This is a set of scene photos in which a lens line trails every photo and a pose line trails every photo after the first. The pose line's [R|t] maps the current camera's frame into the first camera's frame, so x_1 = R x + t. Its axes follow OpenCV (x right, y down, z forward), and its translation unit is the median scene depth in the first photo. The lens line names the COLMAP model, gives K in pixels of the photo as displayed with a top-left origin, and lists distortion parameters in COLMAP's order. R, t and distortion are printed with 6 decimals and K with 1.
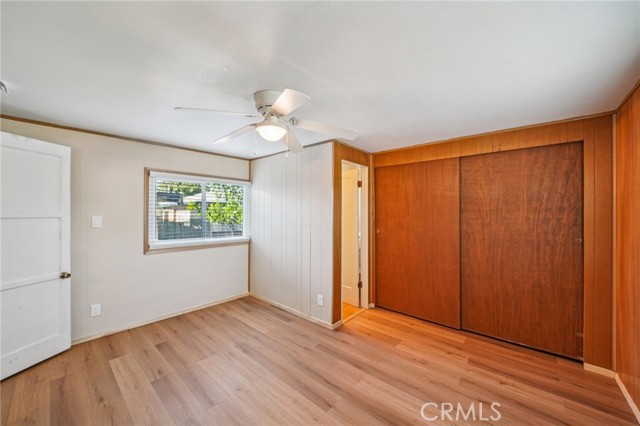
lens RADIAL K [[245.6, 0, 318.6], [0, 245.6, 215.0], [0, 0, 1]] dist [-0.001228, -0.000836]
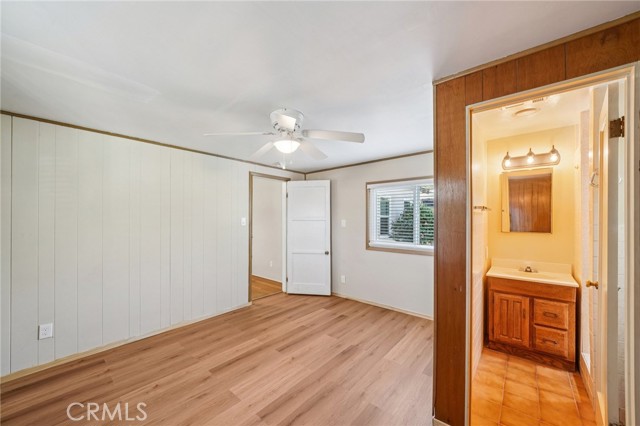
lens RADIAL K [[245.6, 0, 305.6], [0, 245.6, 221.5], [0, 0, 1]] dist [-0.001228, -0.000836]
pose [[-0.018228, 0.008141, -0.999801, 0.668633], [-0.002647, 0.999963, 0.008190, 0.006033], [0.999830, 0.002796, -0.018206, 0.796591]]
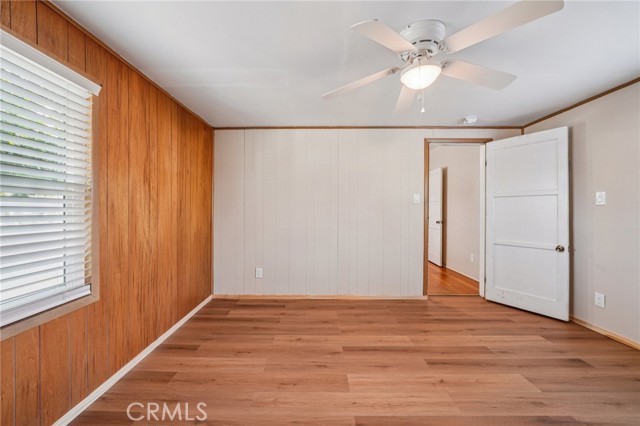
lens RADIAL K [[245.6, 0, 307.9], [0, 245.6, 212.9], [0, 0, 1]] dist [-0.001228, -0.000836]
pose [[-0.760124, 0.007892, -0.649730, 0.444668], [-0.005359, 0.999816, 0.018413, 0.069045], [0.649756, 0.017478, -0.759942, 0.989035]]
